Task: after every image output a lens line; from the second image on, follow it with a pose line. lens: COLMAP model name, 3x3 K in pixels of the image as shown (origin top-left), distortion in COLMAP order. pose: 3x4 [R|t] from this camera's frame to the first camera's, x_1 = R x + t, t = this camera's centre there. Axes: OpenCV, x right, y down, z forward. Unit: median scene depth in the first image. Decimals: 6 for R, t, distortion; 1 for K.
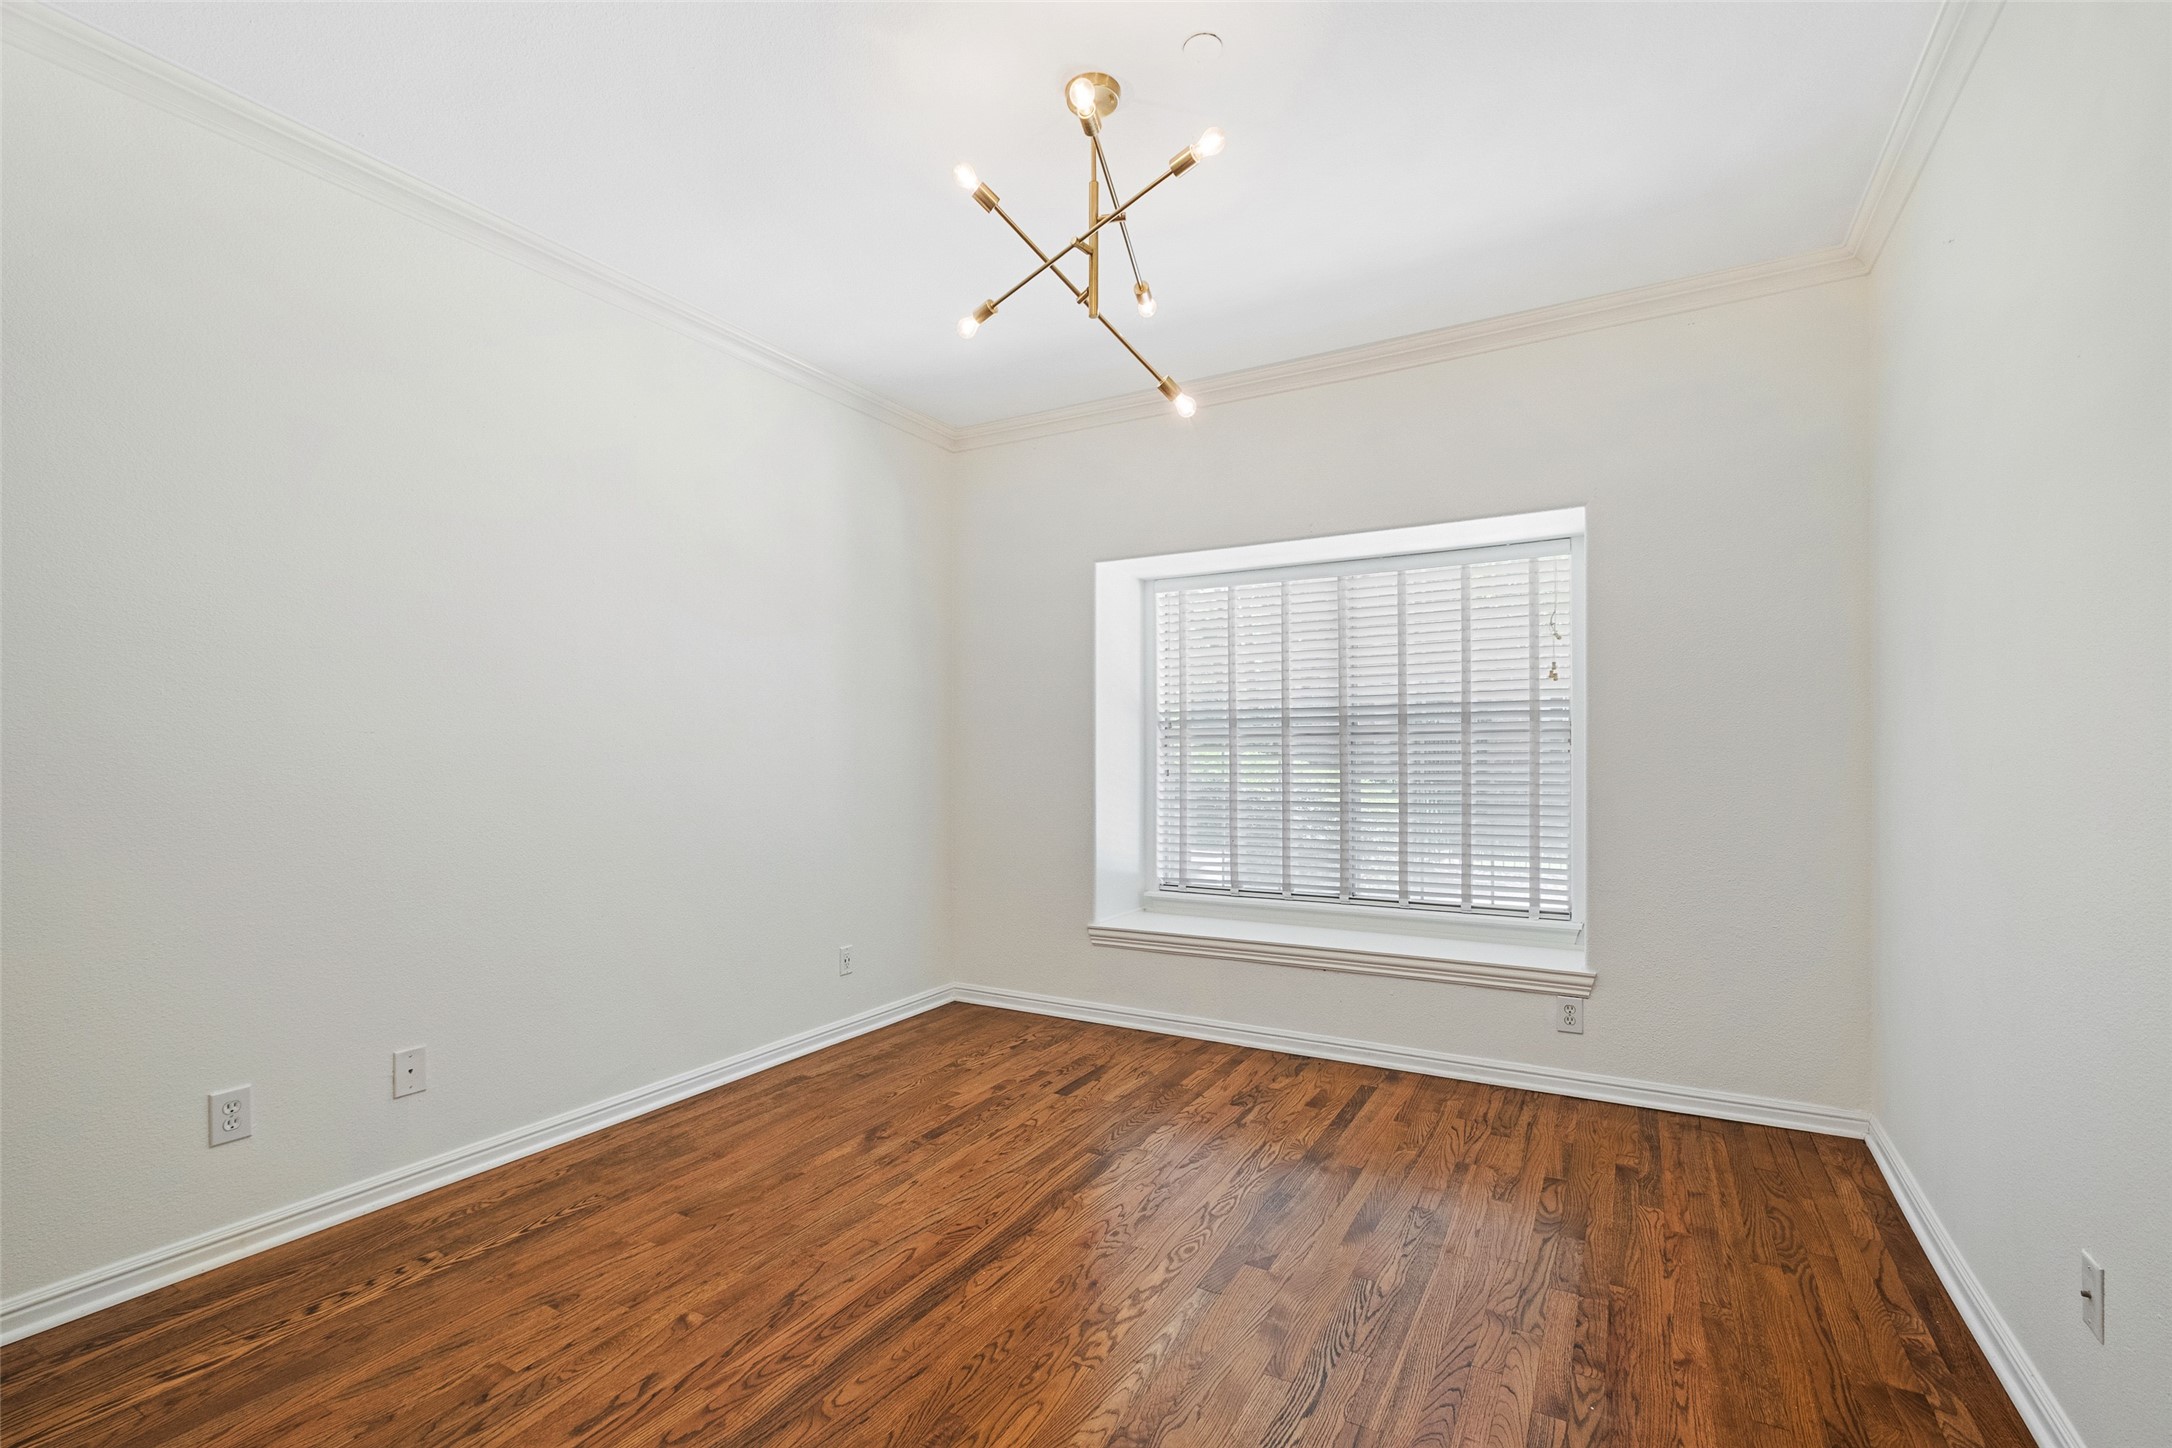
lens RADIAL K [[993.8, 0, 1085.0], [0, 993.8, 734.1], [0, 0, 1]] dist [-0.004062, -0.000289]
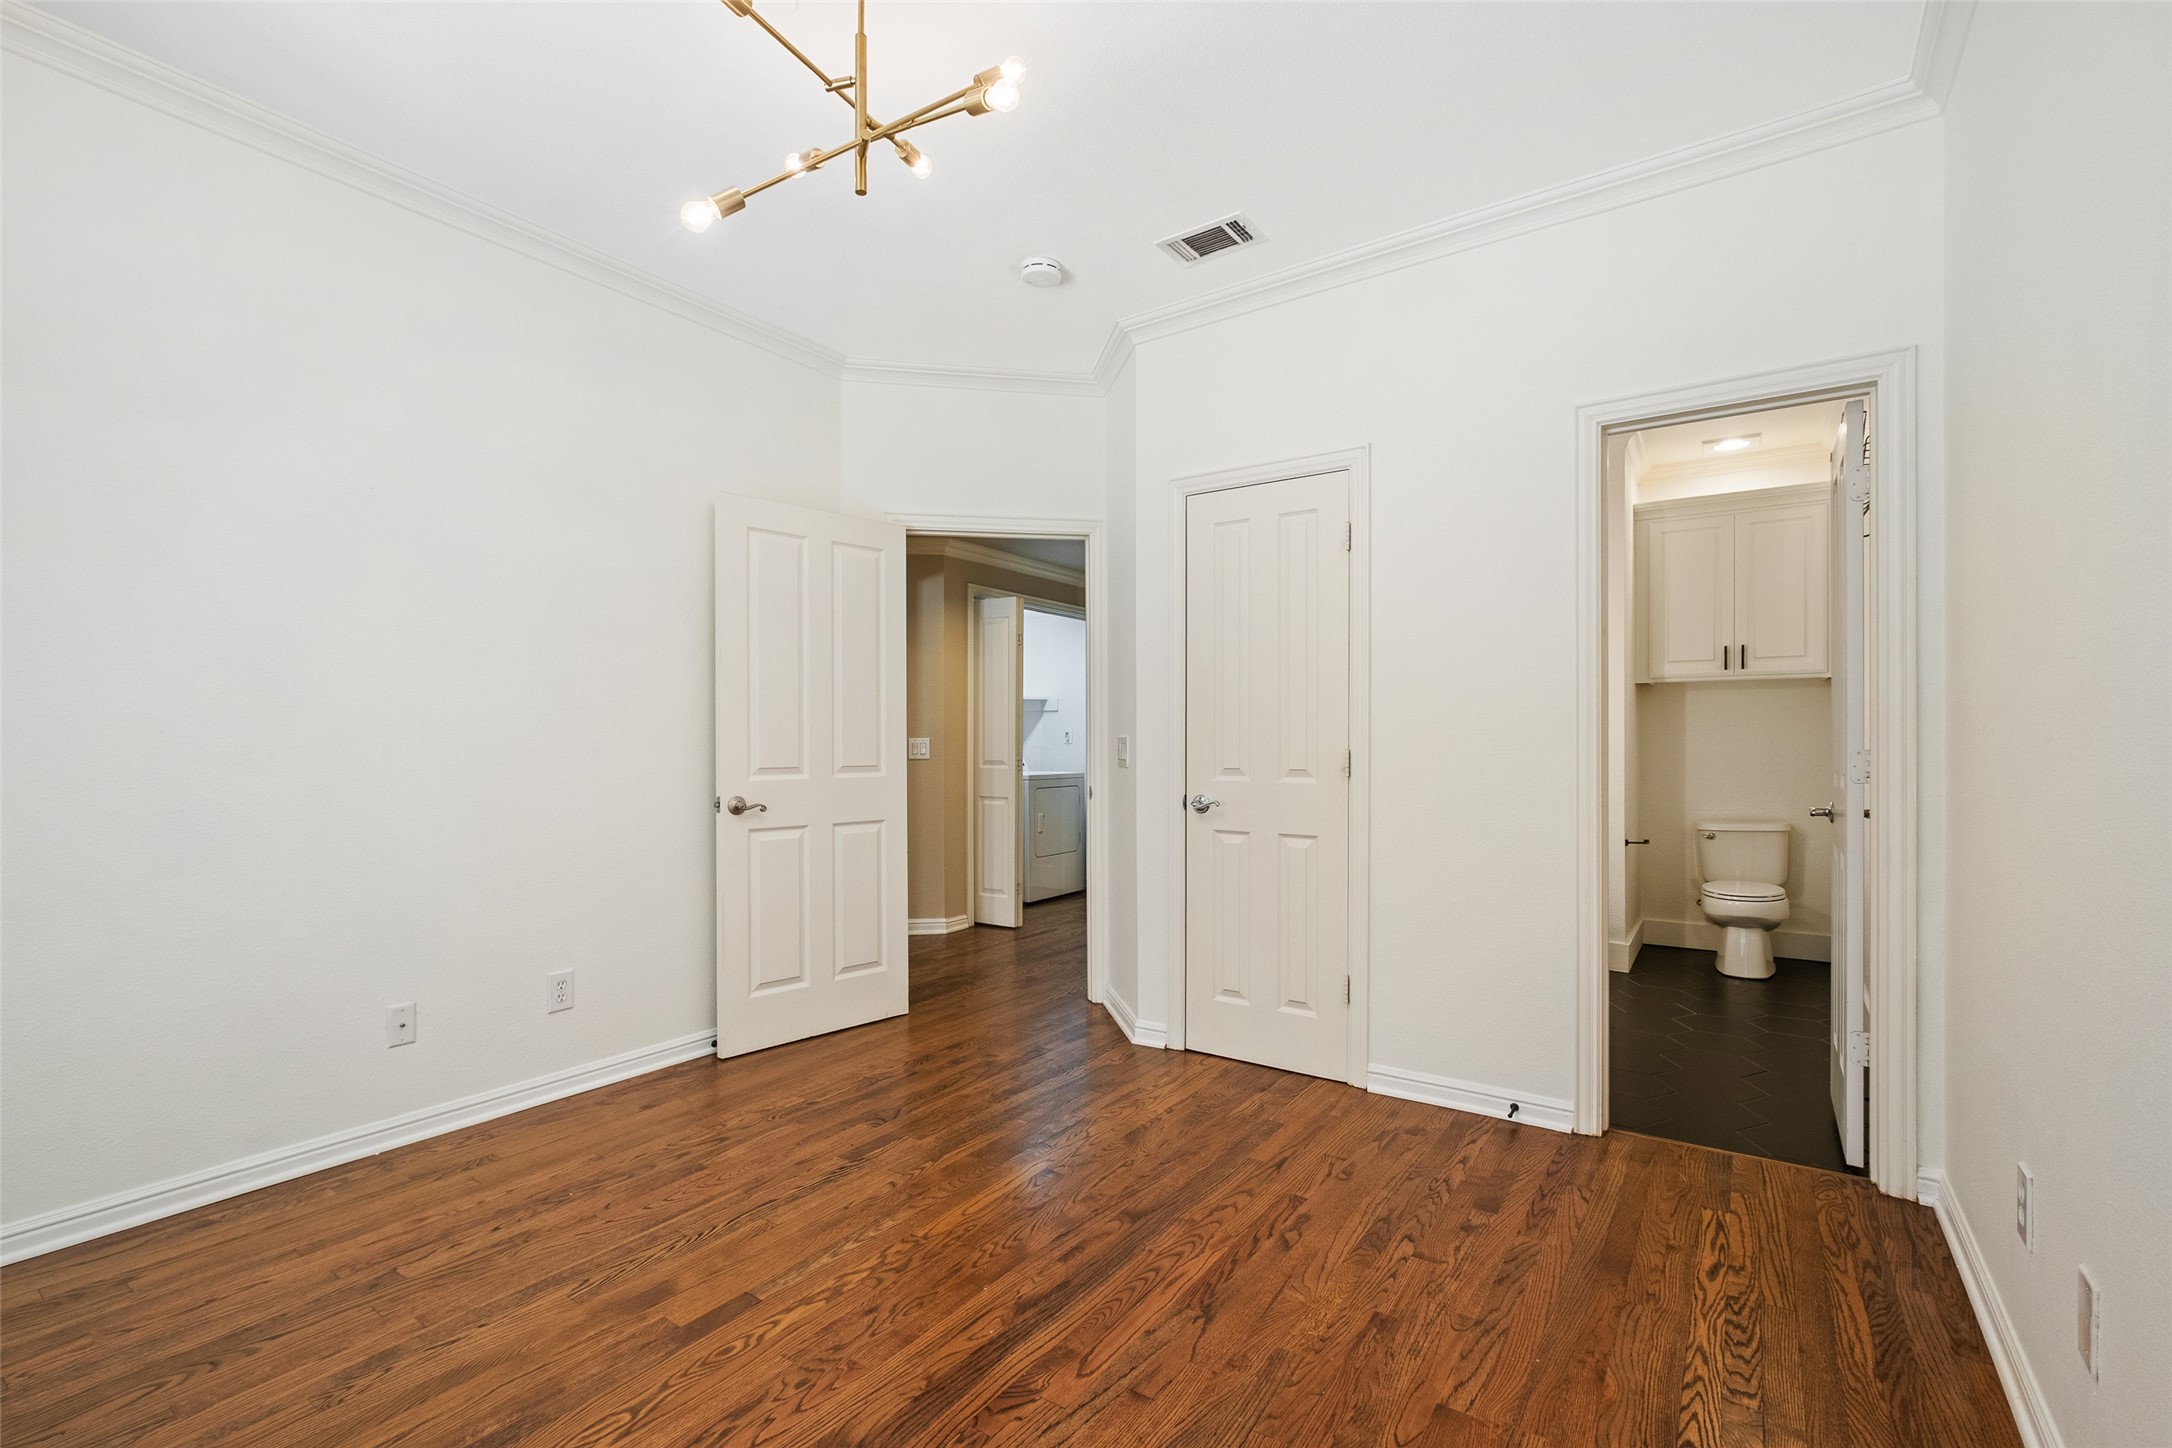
lens RADIAL K [[993.8, 0, 1085.0], [0, 993.8, 734.2], [0, 0, 1]] dist [-0.004062, -0.000289]
pose [[-0.996471, 0.006742, 0.083670, -0.275637], [0.004598, 0.999657, -0.025788, 0.066119], [-0.083815, -0.025312, -0.996160, 1.997533]]
